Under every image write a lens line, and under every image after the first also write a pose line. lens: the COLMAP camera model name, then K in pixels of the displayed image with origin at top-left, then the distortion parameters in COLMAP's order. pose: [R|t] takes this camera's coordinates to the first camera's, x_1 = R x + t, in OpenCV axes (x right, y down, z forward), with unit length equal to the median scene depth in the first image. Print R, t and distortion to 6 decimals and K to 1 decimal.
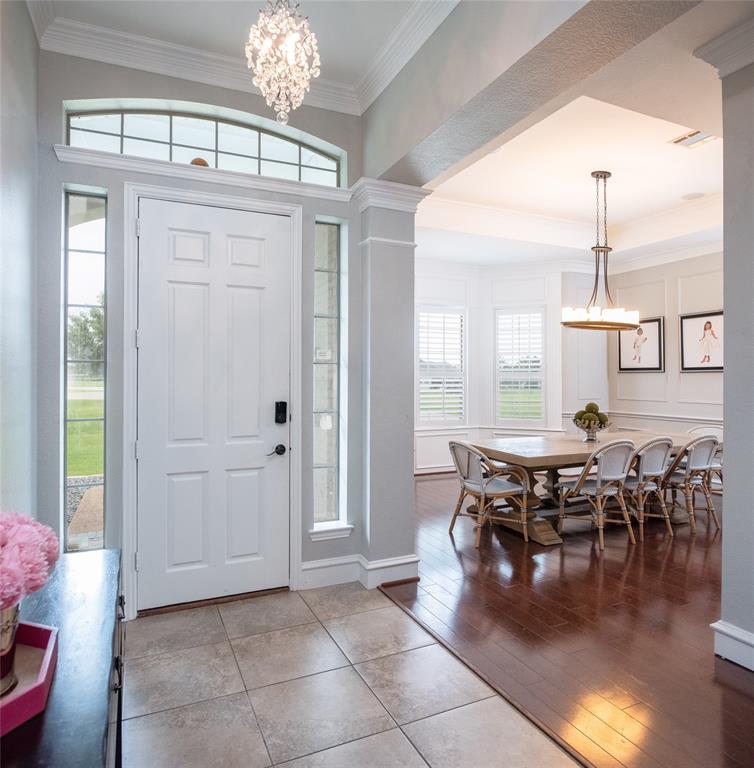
lens RADIAL K [[531.8, 0, 394.9], [0, 531.8, 384.5], [0, 0, 1]] dist [0.002058, -0.001944]
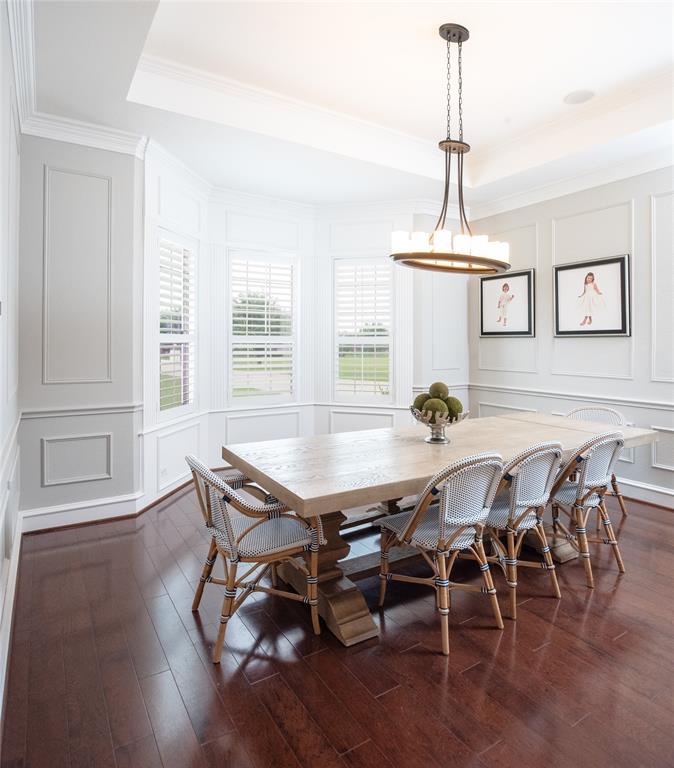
lens RADIAL K [[470.8, 0, 337.2], [0, 470.8, 353.2], [0, 0, 1]] dist [-0.004707, -0.001828]
pose [[0.995184, 0.002368, 0.097995, 0.191048], [-0.003281, 0.999953, 0.009154, -0.005756], [-0.097969, -0.009431, 0.995145, 0.441799]]
